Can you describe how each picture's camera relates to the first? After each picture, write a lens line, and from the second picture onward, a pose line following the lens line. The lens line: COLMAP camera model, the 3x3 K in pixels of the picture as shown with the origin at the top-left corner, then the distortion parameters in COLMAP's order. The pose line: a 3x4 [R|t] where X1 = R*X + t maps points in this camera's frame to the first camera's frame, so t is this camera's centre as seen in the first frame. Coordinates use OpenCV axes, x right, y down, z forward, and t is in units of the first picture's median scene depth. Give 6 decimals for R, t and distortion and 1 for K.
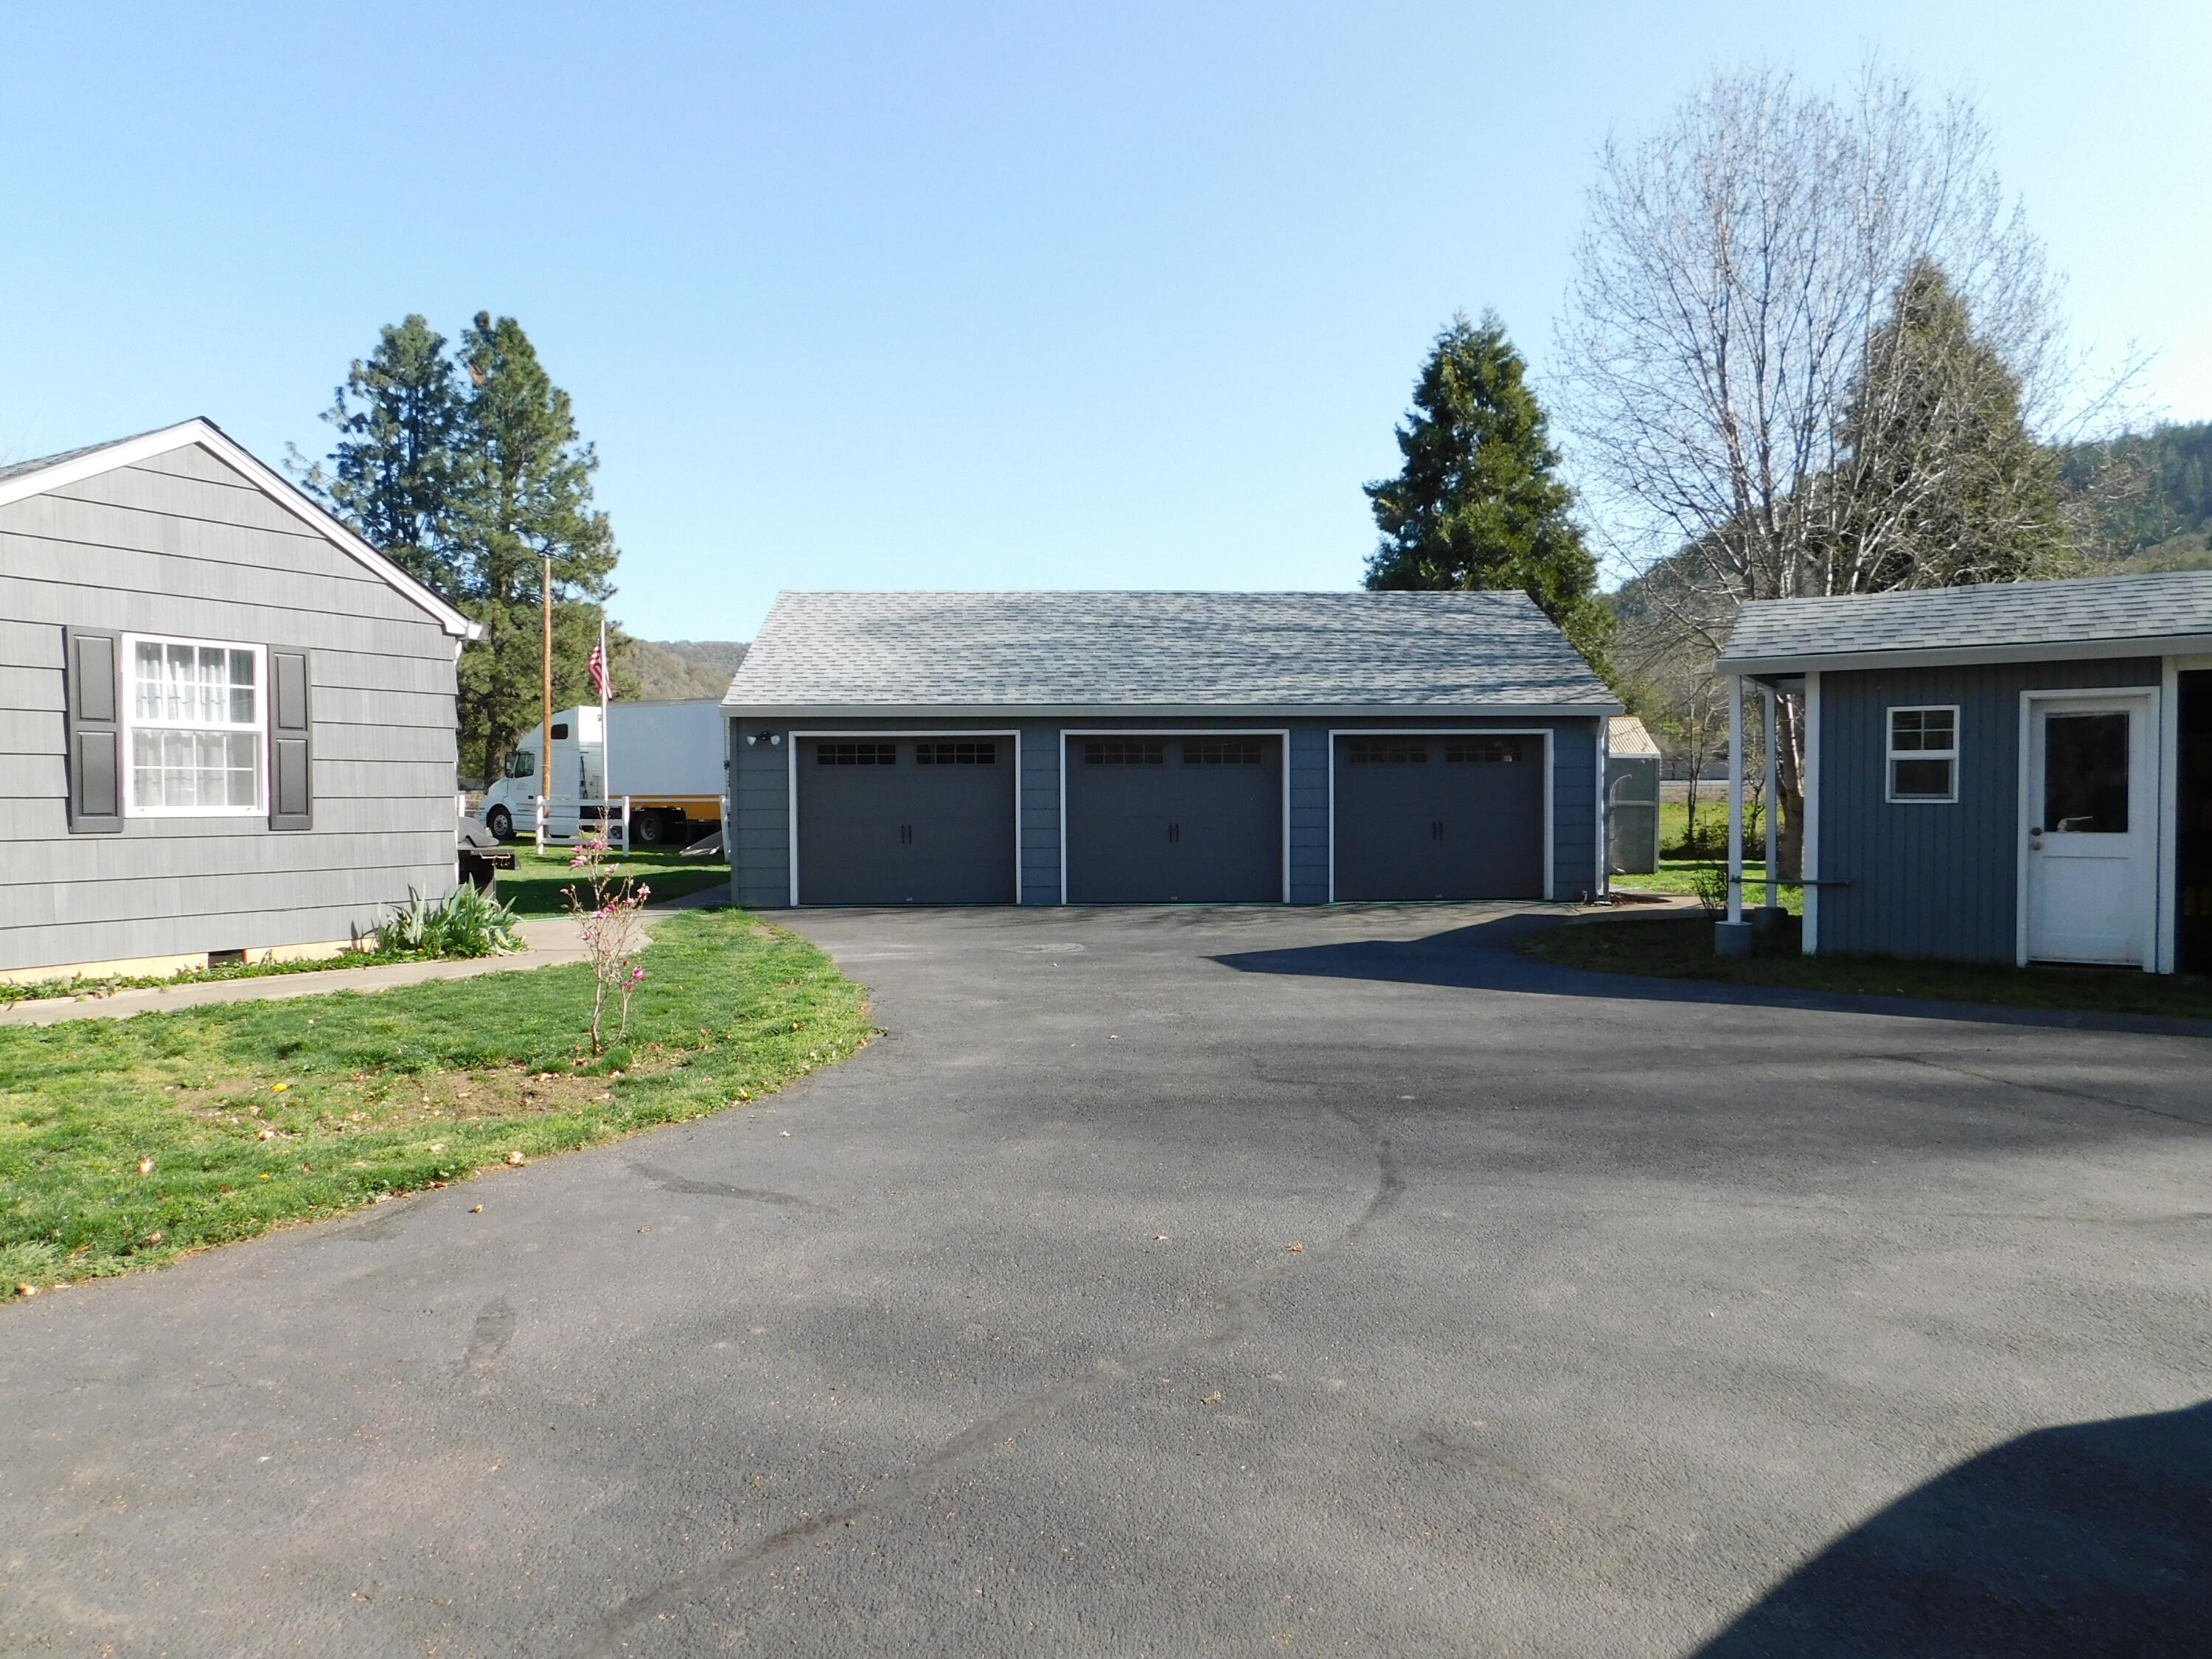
lens RADIAL K [[1462.7, 0, 1120.0], [0, 1462.7, 823.2], [0, 0, 1]] dist [-0.050350, 0.028937]
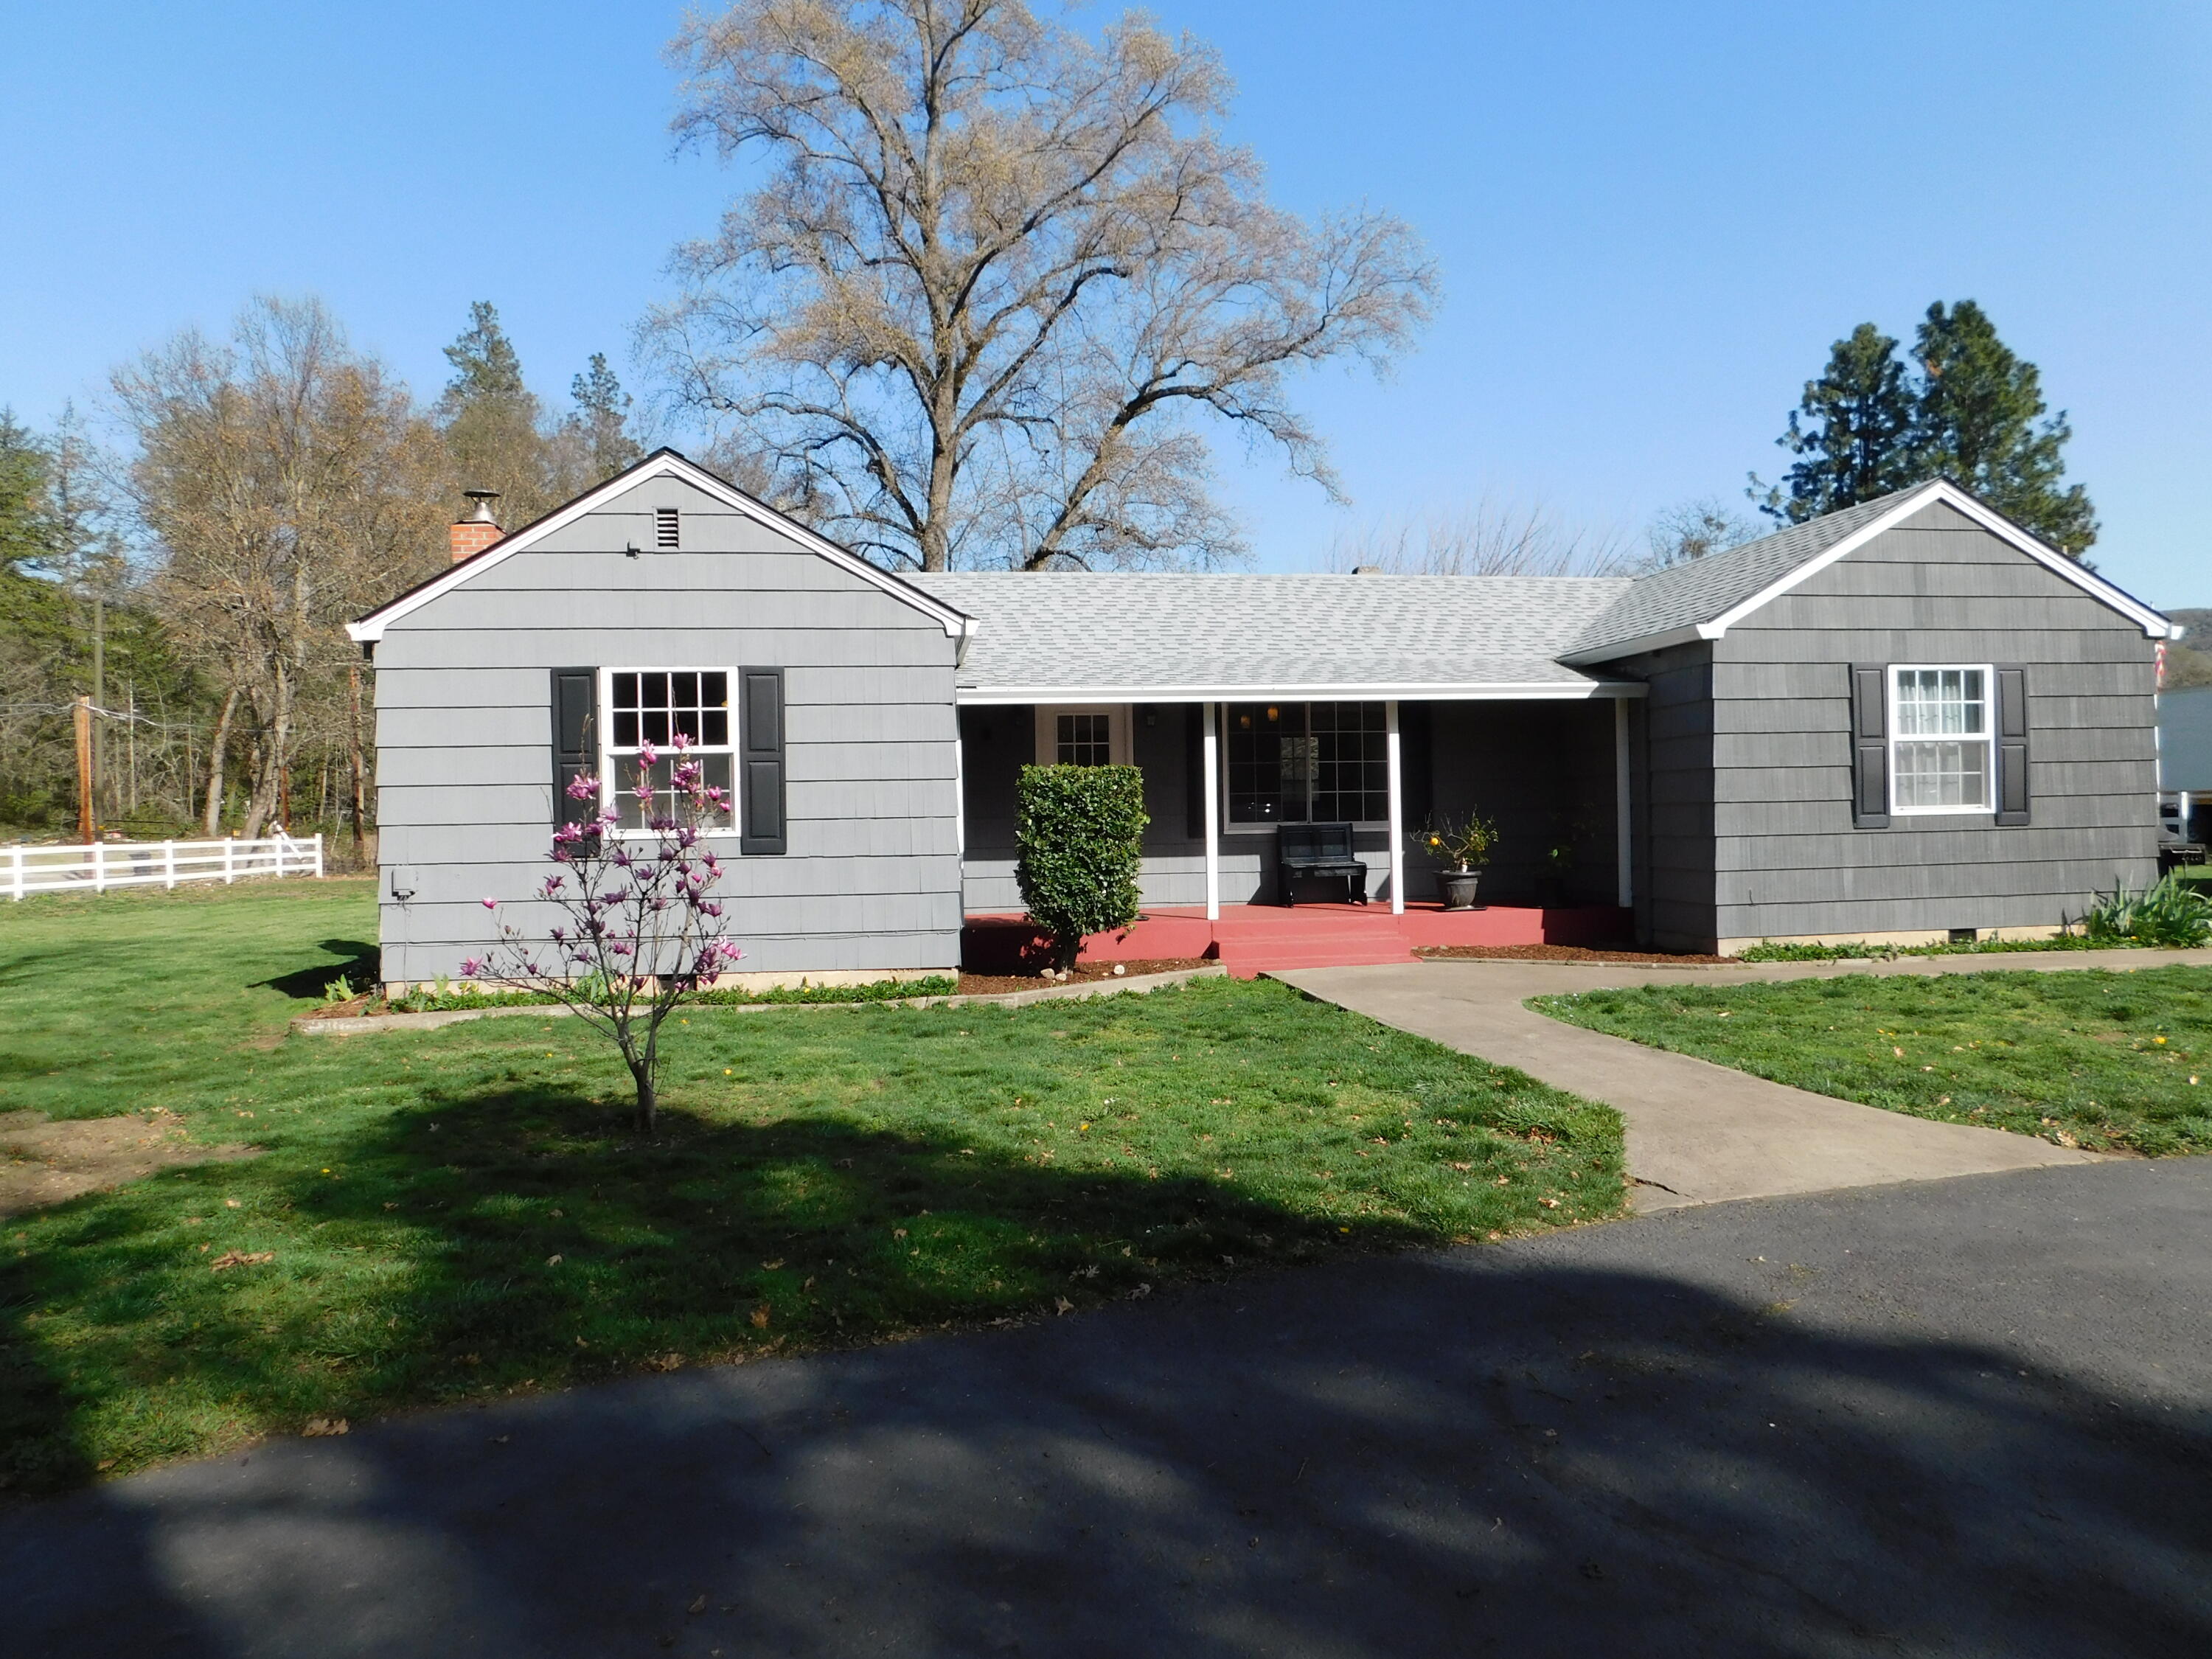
lens RADIAL K [[1462.7, 0, 1102.7], [0, 1462.7, 842.0], [0, 0, 1]] dist [-0.050350, 0.028937]
pose [[0.618738, 0.001672, -0.785596, -0.049465], [0.006573, 0.999952, 0.007306, 0.001776], [0.785570, -0.009684, 0.618697, -0.100845]]
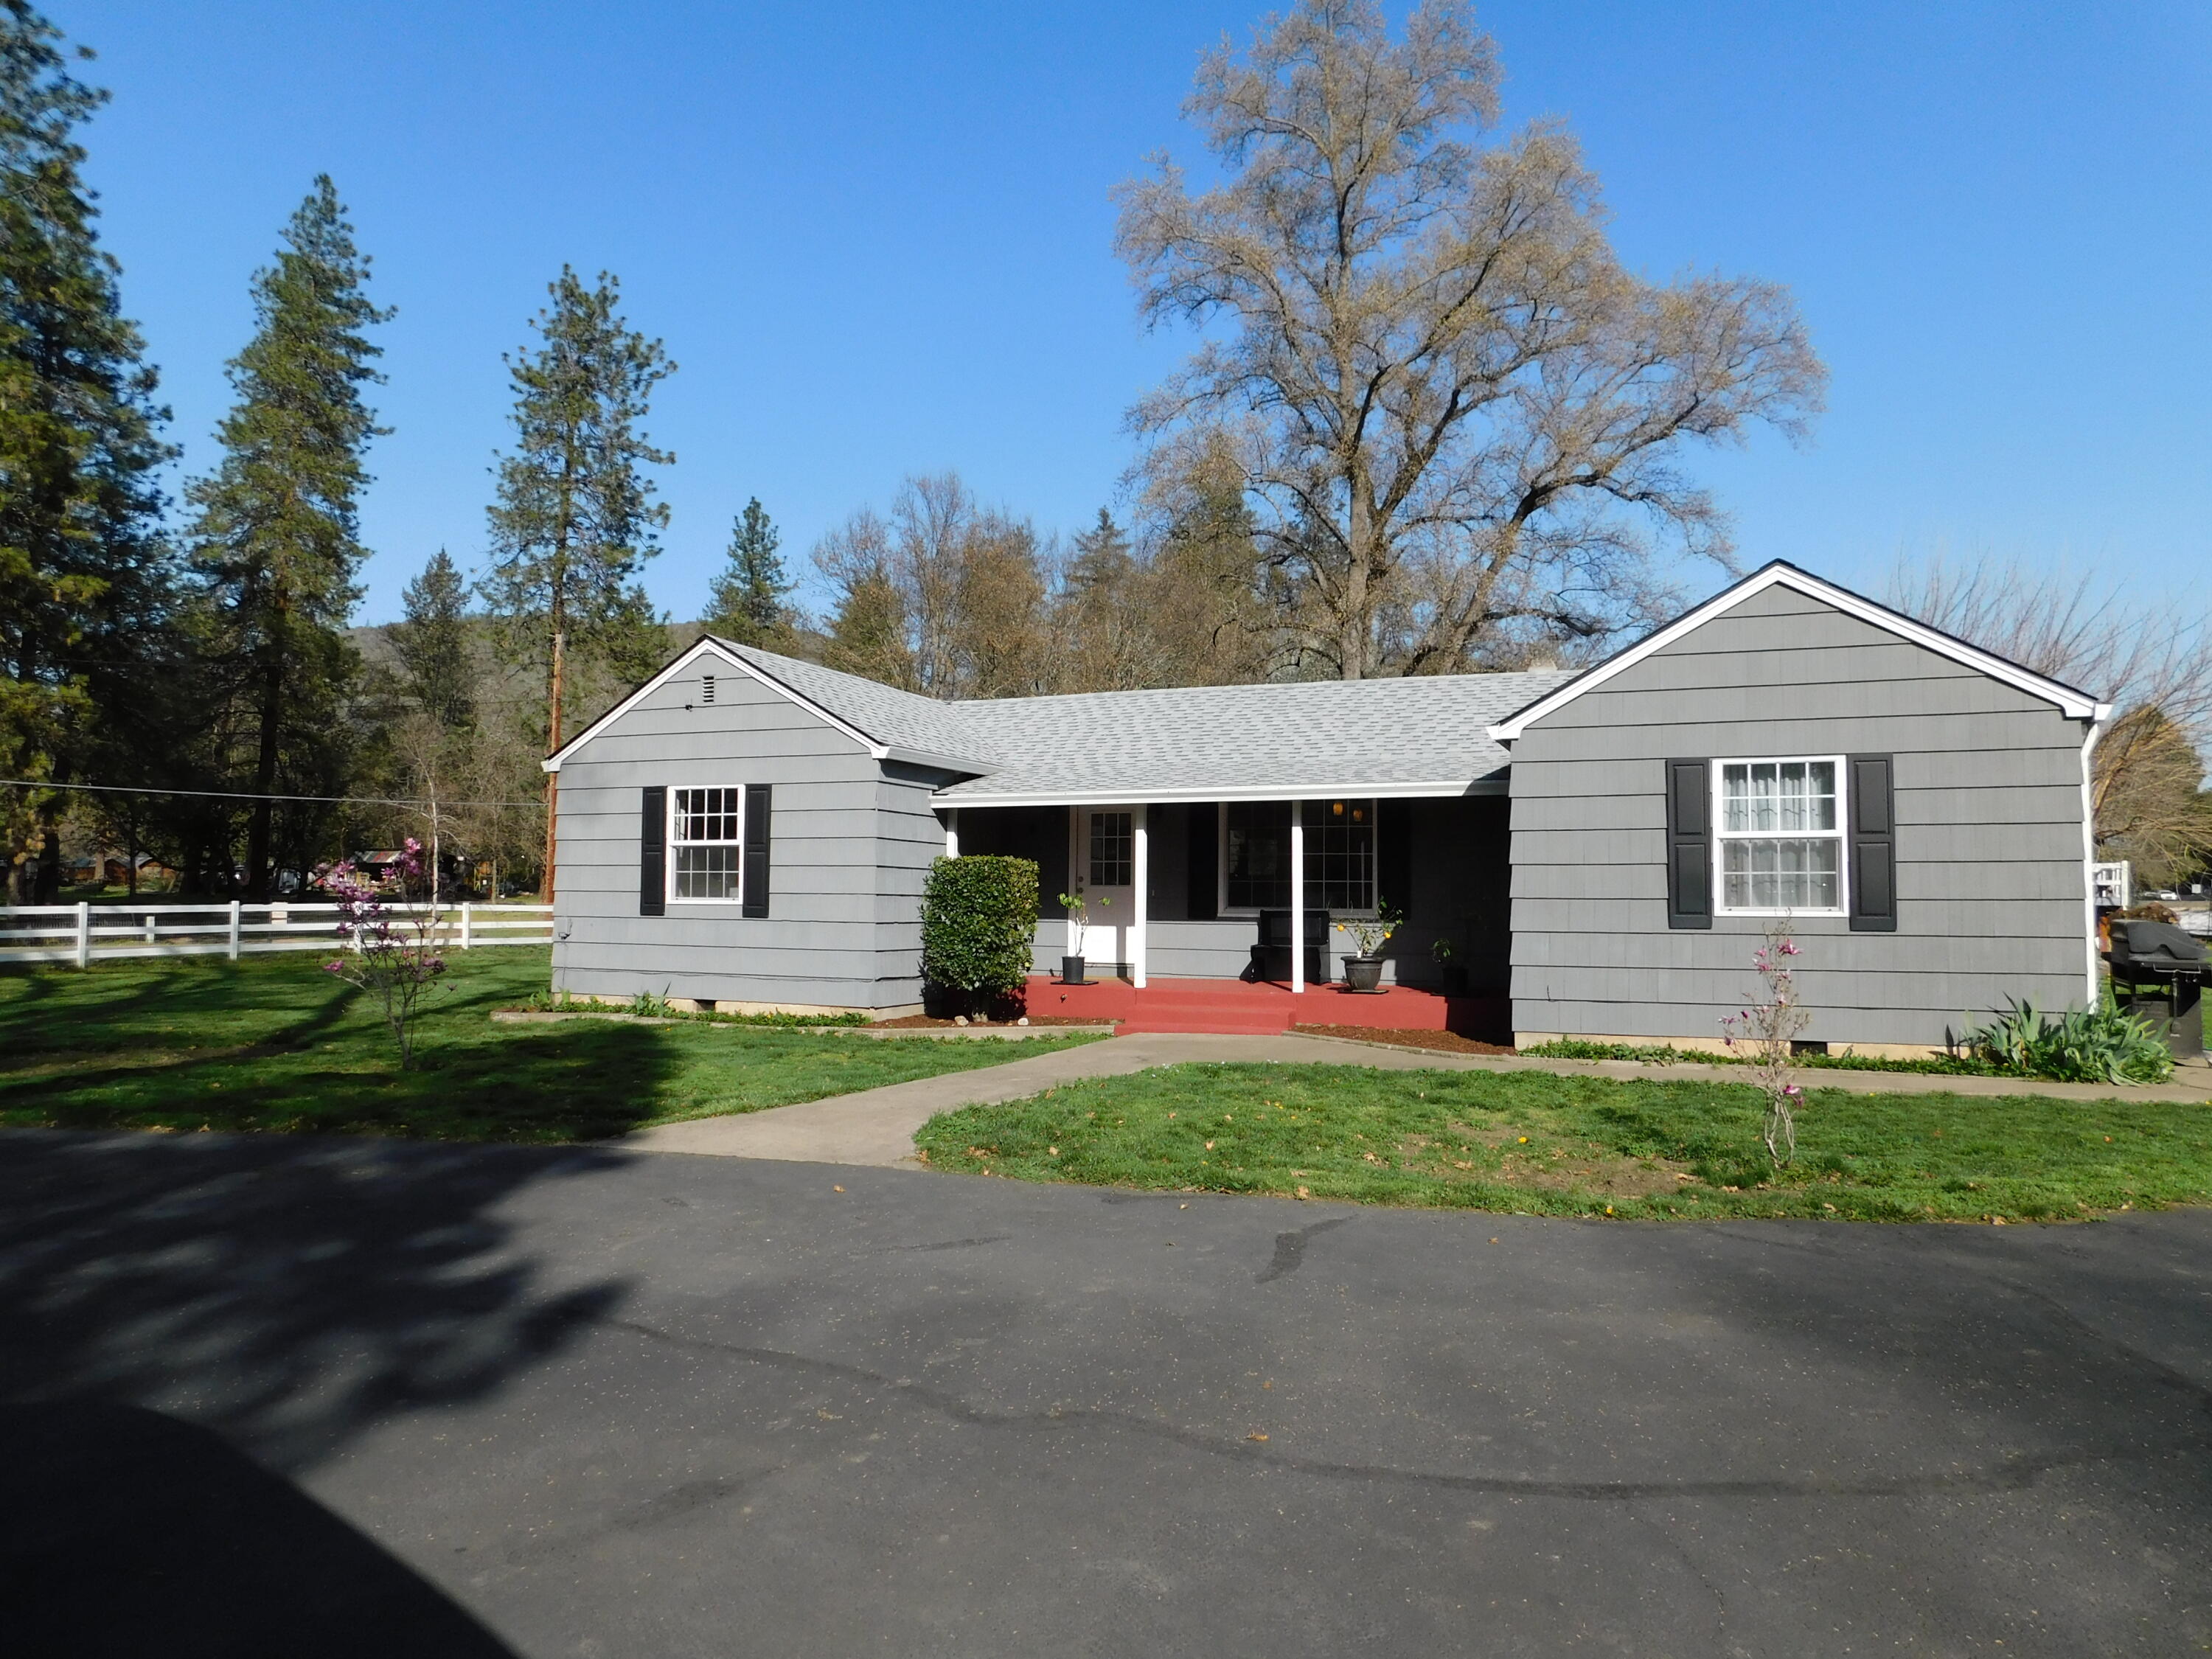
lens RADIAL K [[1462.7, 0, 1111.3], [0, 1462.7, 844.1], [0, 0, 1]] dist [-0.050350, 0.028937]
pose [[0.131833, -0.036617, -0.990595, 0.144882], [-0.023292, 0.998927, -0.040025, -0.001308], [0.990998, 0.028349, 0.130839, 0.124999]]
